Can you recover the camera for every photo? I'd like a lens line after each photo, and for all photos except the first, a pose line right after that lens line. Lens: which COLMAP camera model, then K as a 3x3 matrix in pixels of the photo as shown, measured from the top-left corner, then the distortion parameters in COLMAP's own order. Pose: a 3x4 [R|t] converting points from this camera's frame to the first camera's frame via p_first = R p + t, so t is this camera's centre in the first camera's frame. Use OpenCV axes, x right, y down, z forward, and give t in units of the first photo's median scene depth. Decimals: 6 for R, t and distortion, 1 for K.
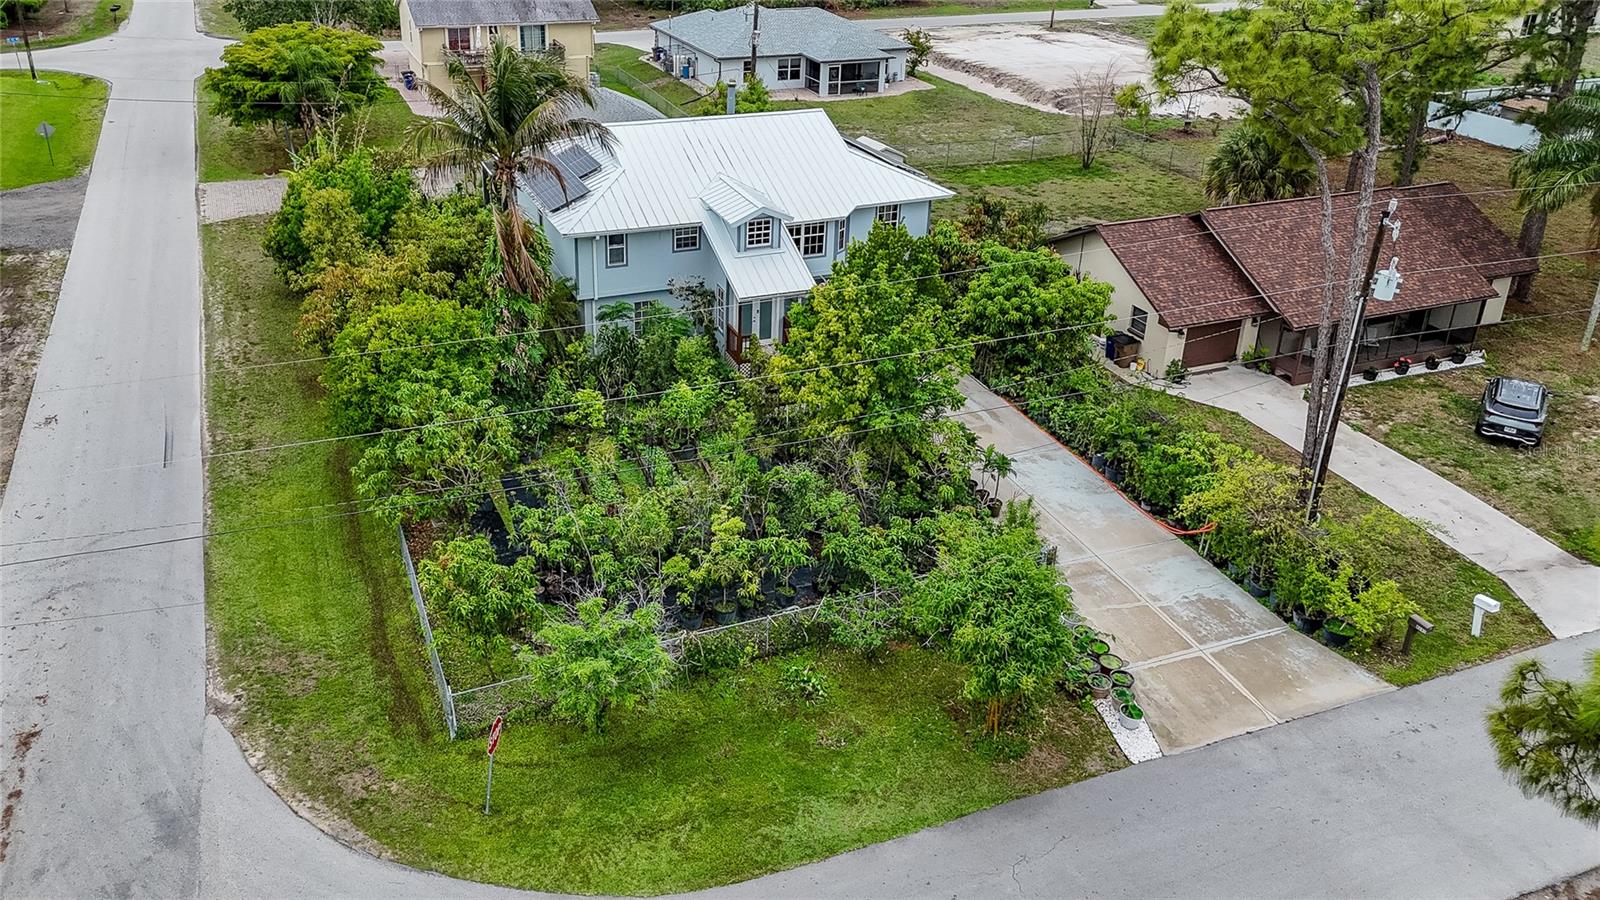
lens RADIAL K [[1236.9, 0, 727.8], [0, 1236.9, 370.1], [0, 0, 1]] dist [0.034193, -0.002799]
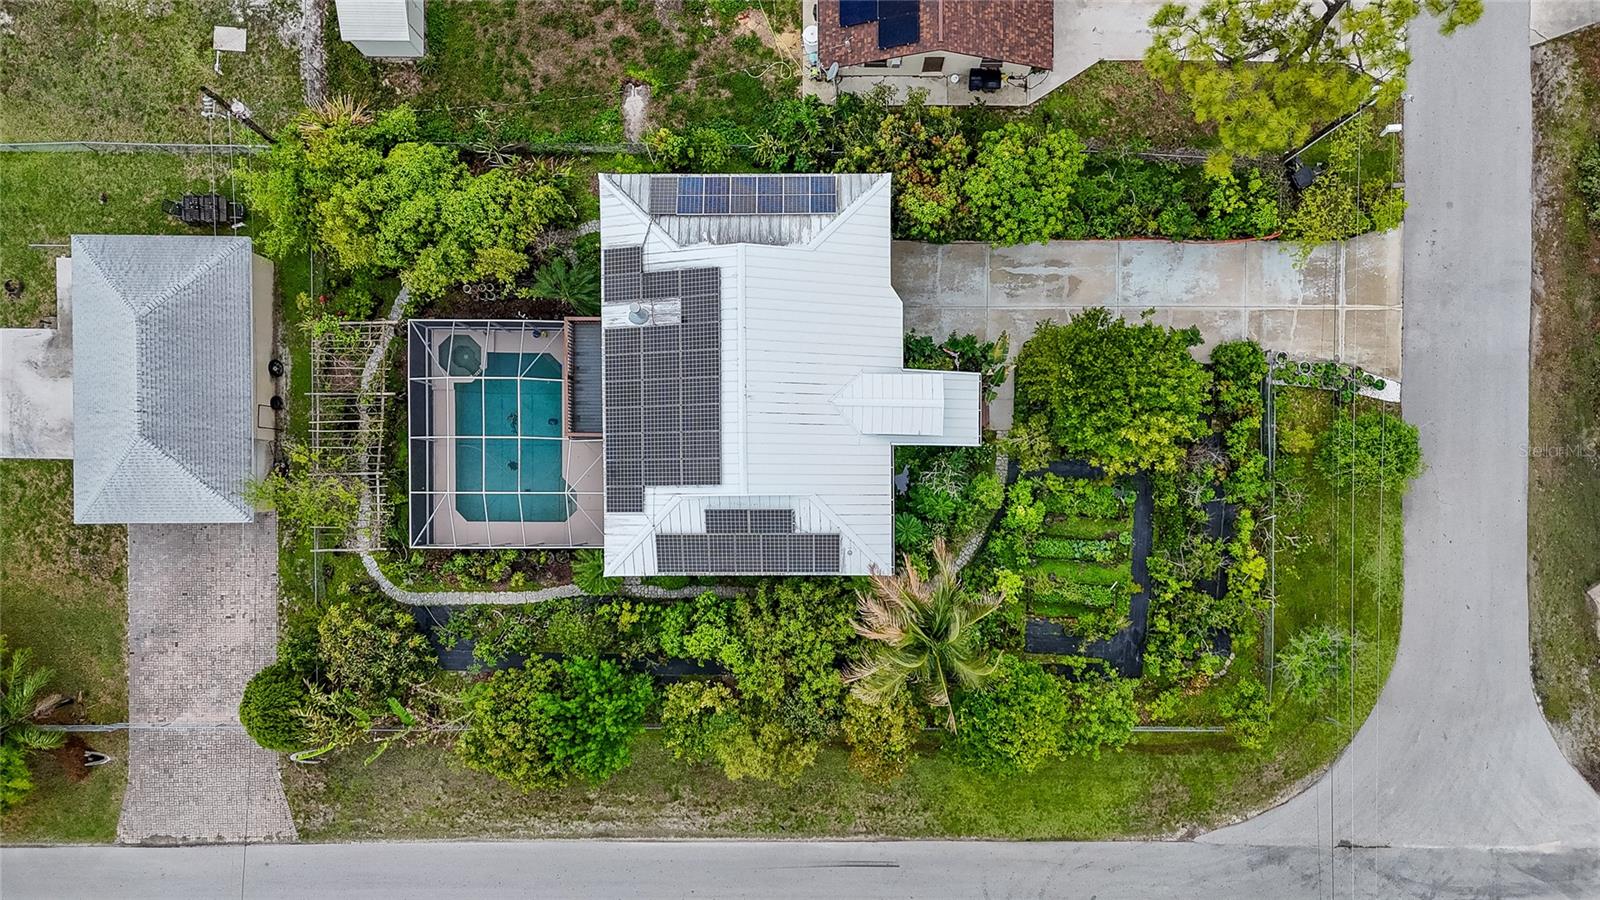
lens RADIAL K [[1158.2, 0, 841.3], [0, 1158.2, 508.4], [0, 0, 1]] dist [0.033165, -0.005814]
pose [[0.367856, -0.929422, -0.029250, -0.060653], [0.382443, 0.122546, 0.915816, -1.062881], [-0.847596, -0.348075, 0.400531, 0.607636]]
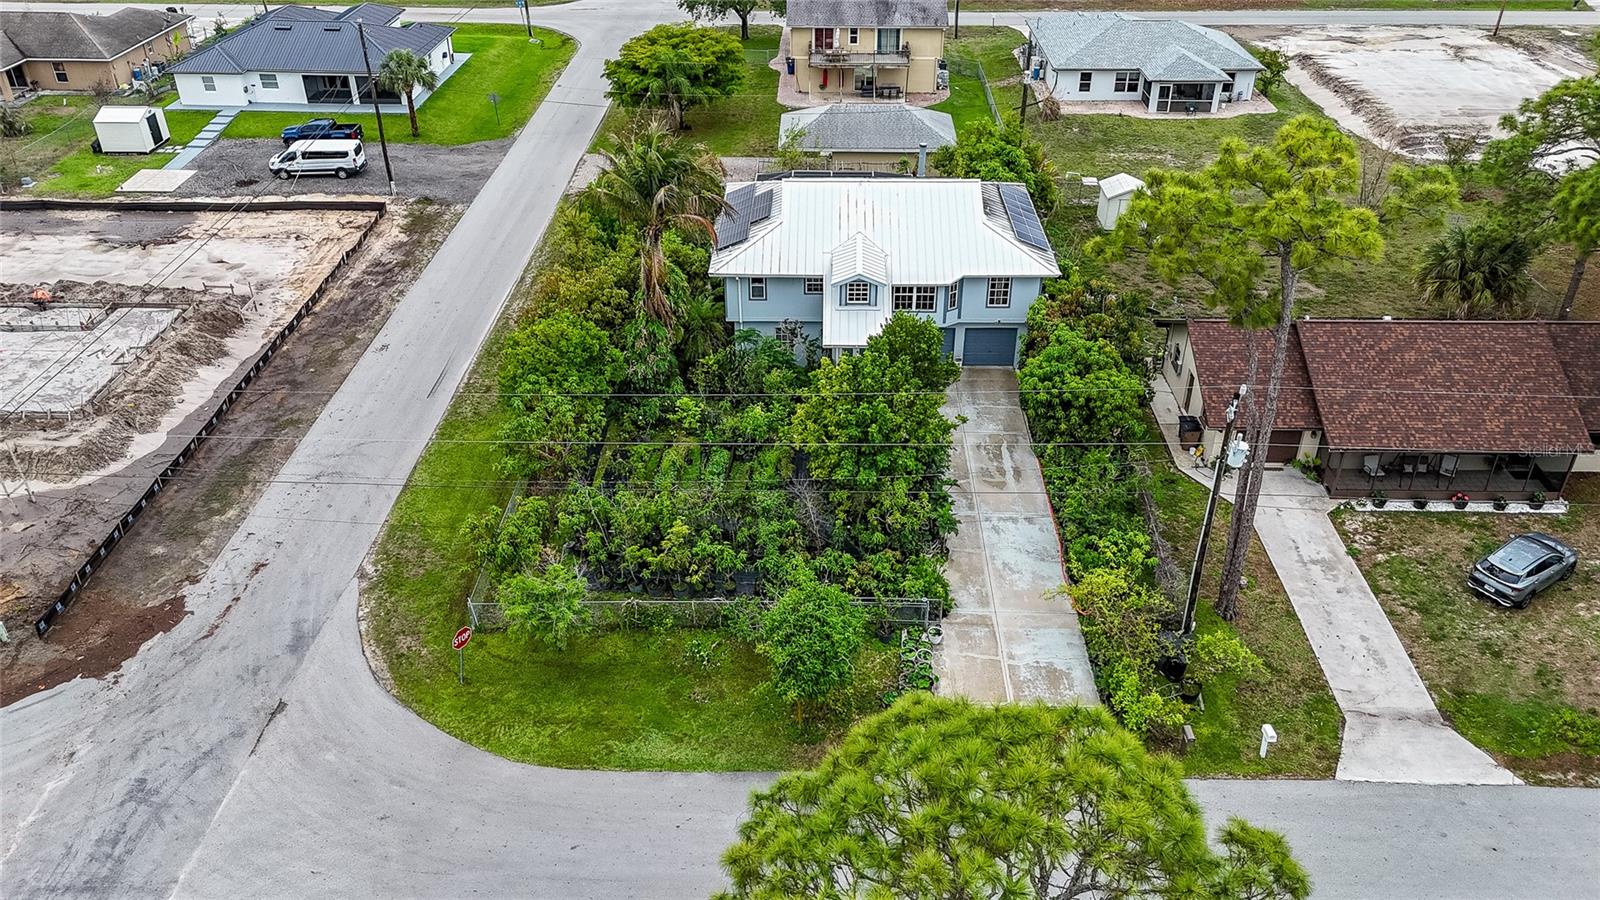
lens RADIAL K [[1183.0, 0, 803.0], [0, 1183.0, 402.4], [0, 0, 1]] dist [0.061220, -0.057570]
pose [[0.922260, 0.181691, -0.341210, 0.389571], [-0.142504, 0.980292, 0.136820, -0.153501], [0.359344, -0.077560, 0.929976, -0.127332]]
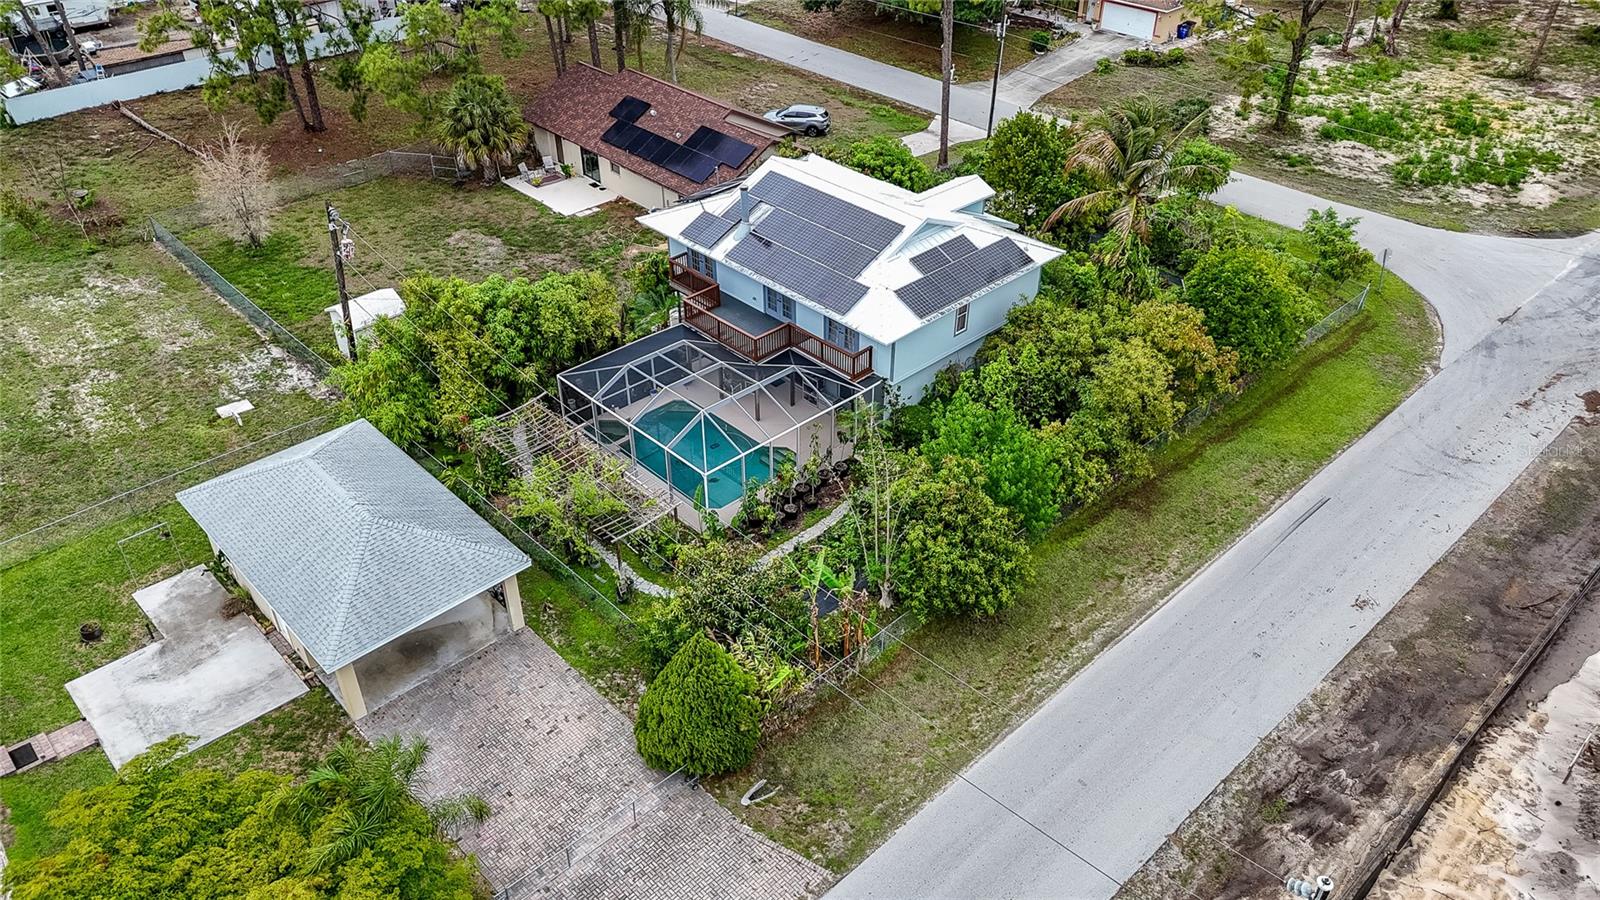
lens RADIAL K [[1175.9, 0, 801.3], [0, 1175.9, 457.4], [0, 0, 1]] dist [0.054922, -0.043685]
pose [[-0.375252, -0.557126, 0.740808, -0.998017], [0.374677, 0.639842, 0.670984, -0.846302], [-0.847823, 0.529351, -0.031359, 1.317190]]
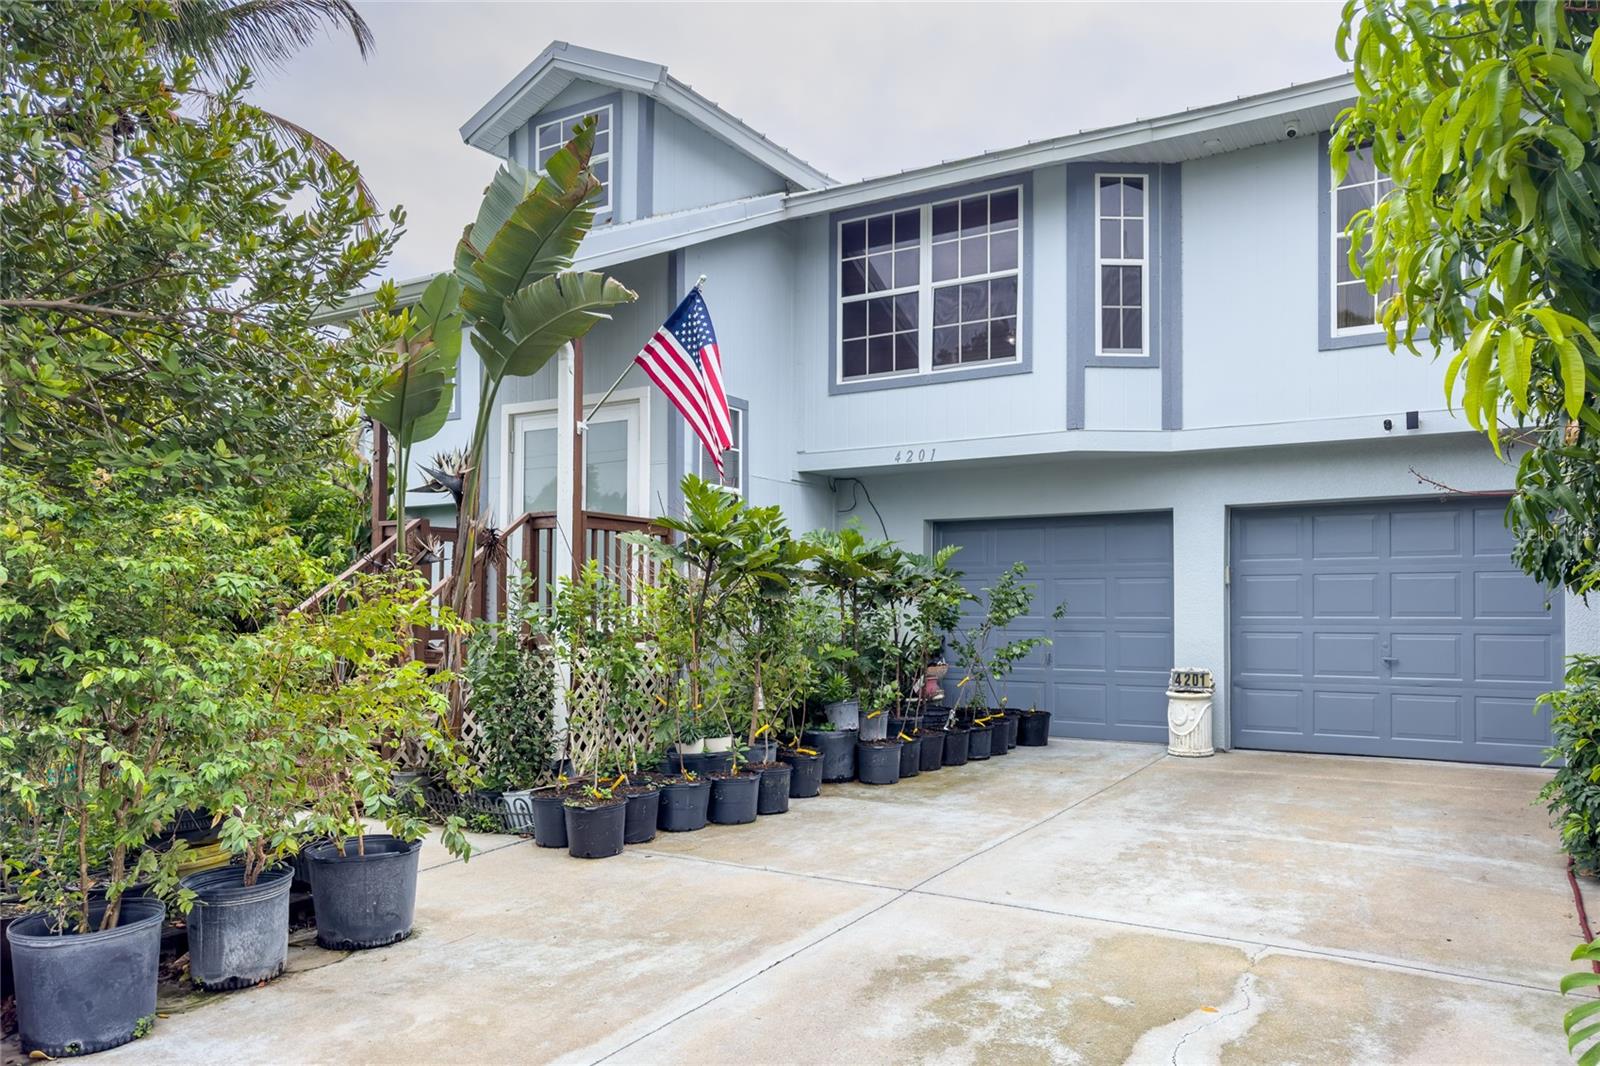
lens RADIAL K [[1148.9, 0, 801.3], [0, 1148.9, 601.9], [0, 0, 1]] dist [0.000370, 0.005878]
pose [[0.604038, -0.026844, -0.796503, 0.237451], [-0.323259, 0.905272, -0.275657, 0.022188], [0.728451, 0.423984, 0.538141, 0.925023]]
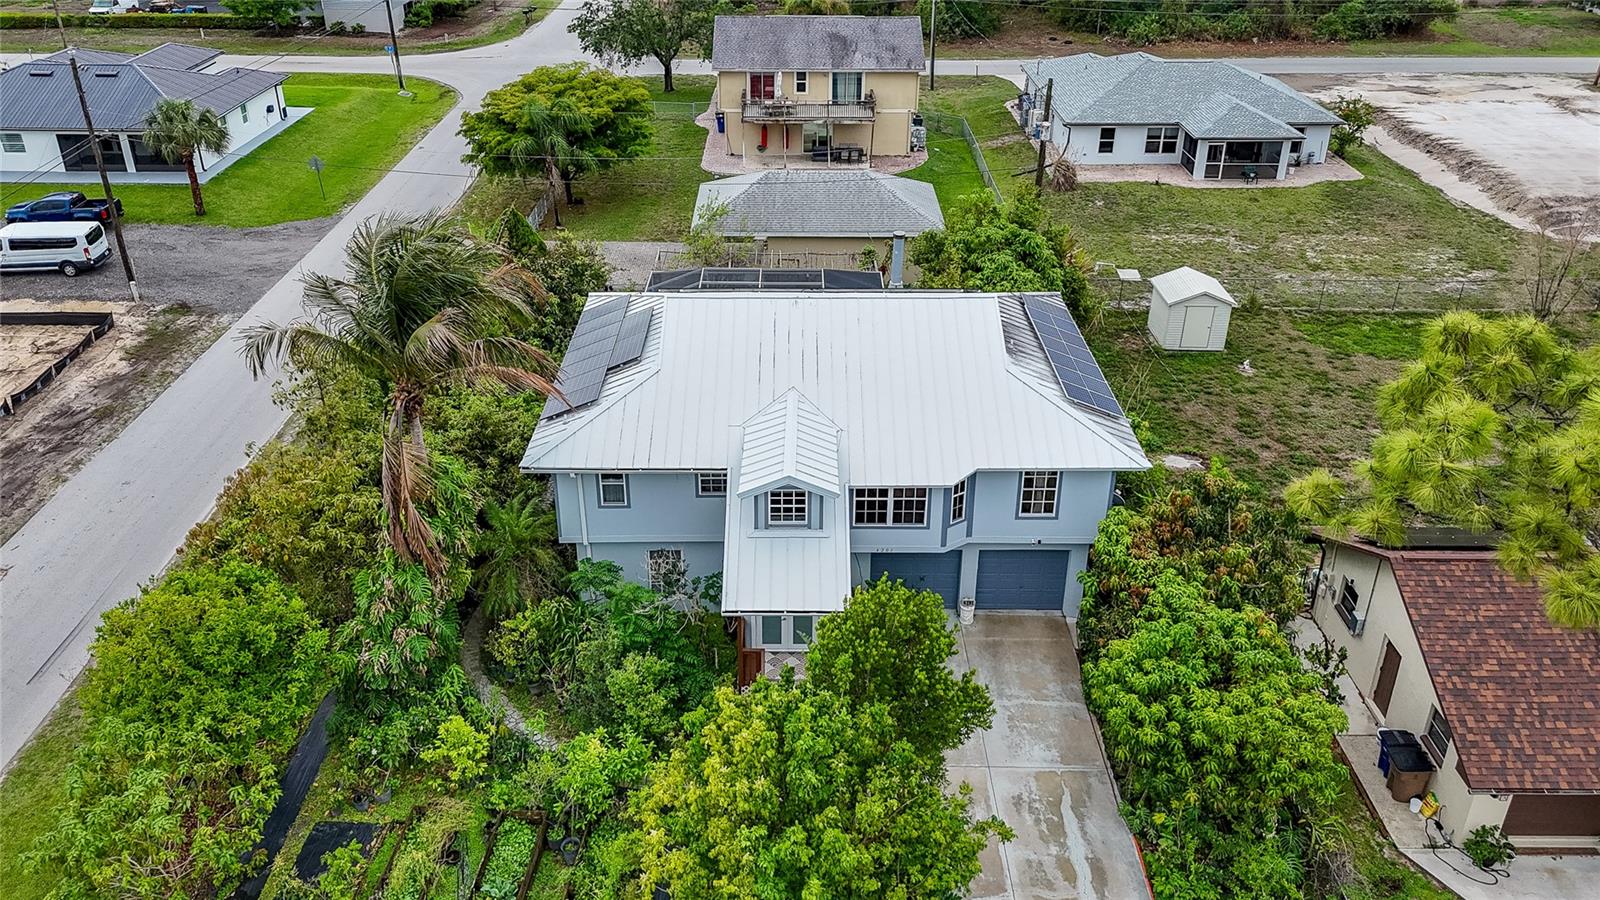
lens RADIAL K [[1195.1, 0, 786.7], [0, 1195.1, 381.4], [0, 0, 1]] dist [0.071500, -0.077155]
pose [[0.927992, 0.150957, -0.340651, 0.231350], [-0.137372, 0.988462, 0.063805, -0.215540], [0.346352, -0.012415, 0.938022, 0.380259]]
